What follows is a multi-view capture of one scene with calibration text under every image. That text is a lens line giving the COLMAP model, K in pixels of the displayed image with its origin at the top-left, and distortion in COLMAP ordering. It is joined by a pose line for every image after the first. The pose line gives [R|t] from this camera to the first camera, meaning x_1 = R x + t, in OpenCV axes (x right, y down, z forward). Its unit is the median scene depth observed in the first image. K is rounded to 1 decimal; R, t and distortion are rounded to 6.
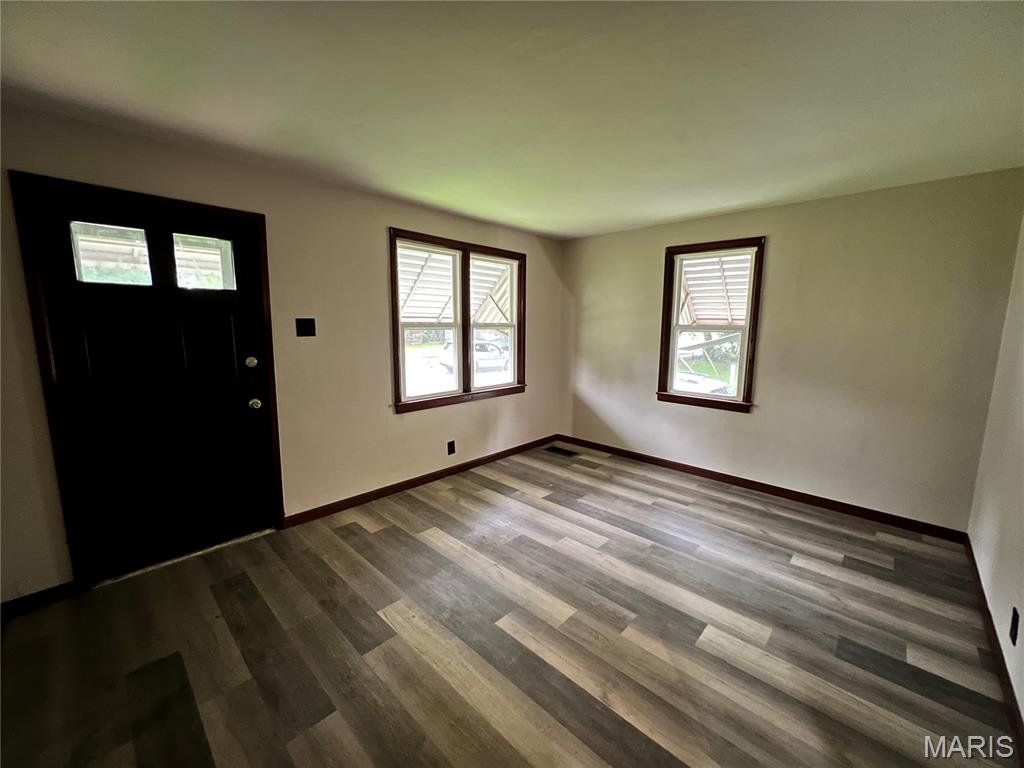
lens RADIAL K [[407.8, 0, 510.5], [0, 407.8, 383.2], [0, 0, 1]] dist [-0.001487, -0.000136]
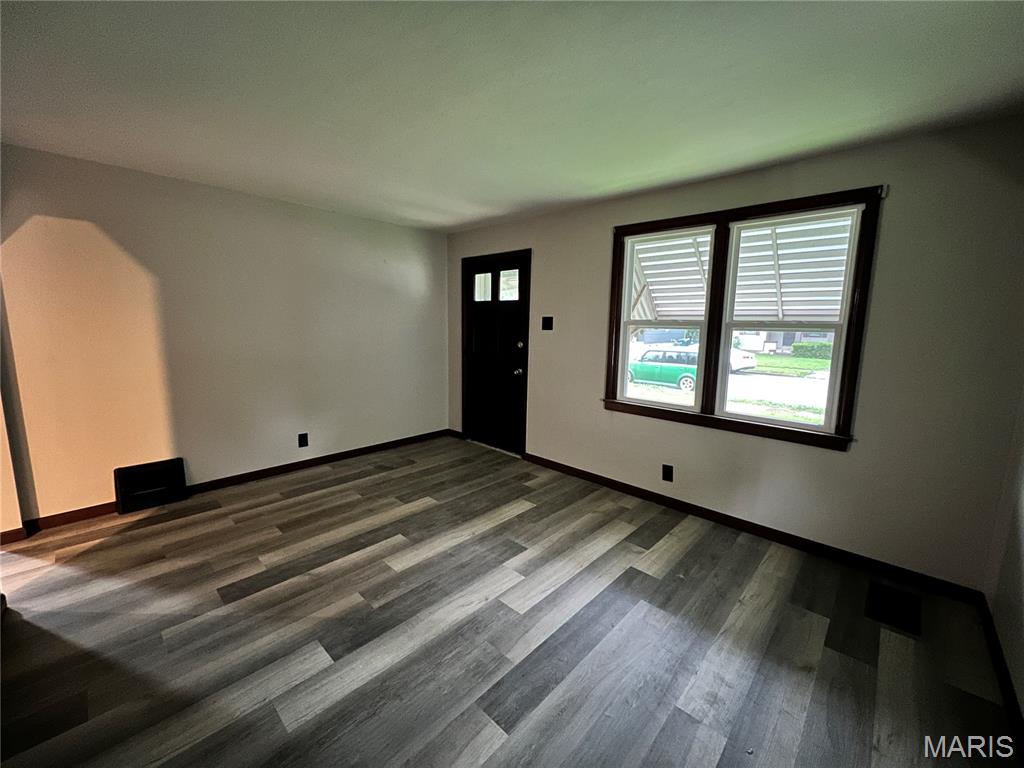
lens RADIAL K [[407.8, 0, 510.5], [0, 407.8, 383.2], [0, 0, 1]] dist [-0.001487, -0.000136]
pose [[0.004668, 0.135389, -0.990781, 1.190412], [-0.165158, 0.977290, 0.132768, -0.138983], [0.986256, 0.163015, 0.026922, 1.190942]]
